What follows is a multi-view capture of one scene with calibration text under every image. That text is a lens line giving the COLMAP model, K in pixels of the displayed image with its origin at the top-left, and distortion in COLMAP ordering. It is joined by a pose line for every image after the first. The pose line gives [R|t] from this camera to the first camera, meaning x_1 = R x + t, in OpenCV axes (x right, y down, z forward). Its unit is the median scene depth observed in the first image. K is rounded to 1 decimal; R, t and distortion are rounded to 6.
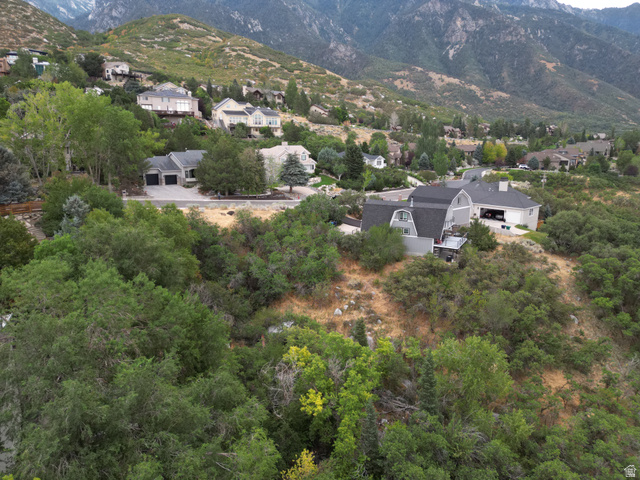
lens RADIAL K [[448.3, 0, 322.7], [0, 448.3, 238.7], [0, 0, 1]] dist [0.077111, -0.072833]
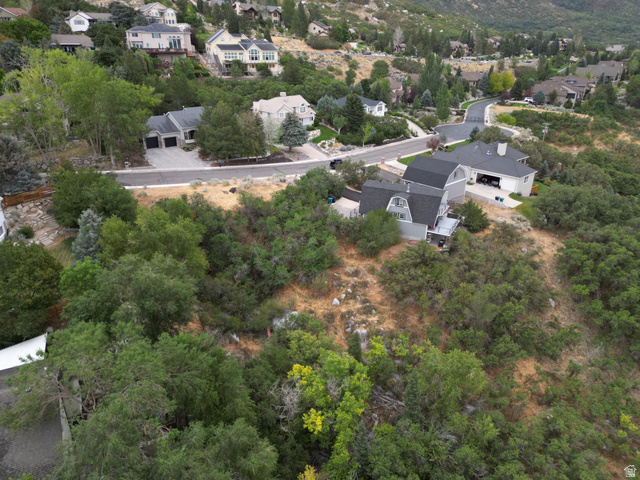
lens RADIAL K [[448.3, 0, 322.7], [0, 448.3, 238.7], [0, 0, 1]] dist [0.077111, -0.072833]
pose [[0.999998, 0.001092, 0.001771, -0.000337], [-0.001416, 0.980809, 0.194964, -0.124390], [-0.001524, -0.194966, 0.980809, -0.026816]]
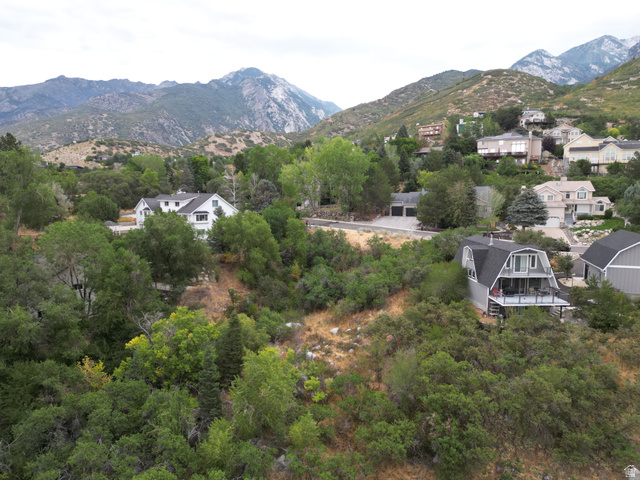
lens RADIAL K [[448.3, 0, 322.7], [0, 448.3, 238.7], [0, 0, 1]] dist [0.077111, -0.072833]
pose [[0.527019, 0.089970, -0.845078, 0.527570], [-0.182248, 0.983212, -0.008980, -0.017033], [0.830082, 0.158746, 0.534568, 0.251346]]
